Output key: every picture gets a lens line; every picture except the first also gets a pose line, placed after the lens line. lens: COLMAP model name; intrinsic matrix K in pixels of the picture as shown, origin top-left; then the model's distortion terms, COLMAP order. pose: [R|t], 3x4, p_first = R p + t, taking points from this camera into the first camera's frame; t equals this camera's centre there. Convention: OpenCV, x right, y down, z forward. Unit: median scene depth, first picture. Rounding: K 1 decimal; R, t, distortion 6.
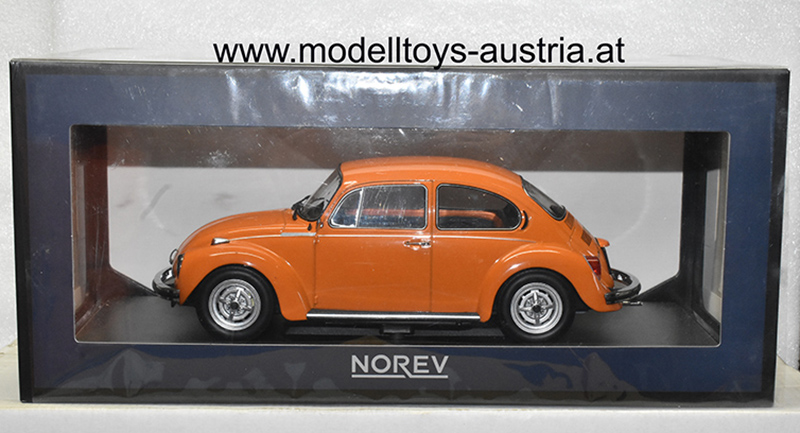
lens RADIAL K [[1452.4, 0, 400.0], [0, 1452.4, 216.5], [0, 0, 1]] dist [0.013968, -0.067773]
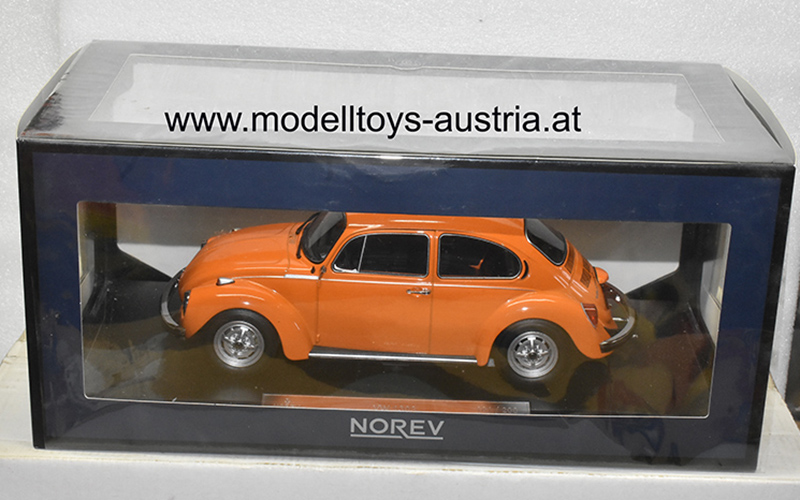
lens RADIAL K [[1472.3, 0, 381.9], [0, 1472.3, 250.2], [0, 0, 1]] dist [0.017550, 0.112730]
pose [[0.999460, 0.028644, -0.016123, 0.002221], [-0.025095, 0.981743, 0.188551, -0.203605], [0.021230, -0.188045, 0.981931, -0.009484]]
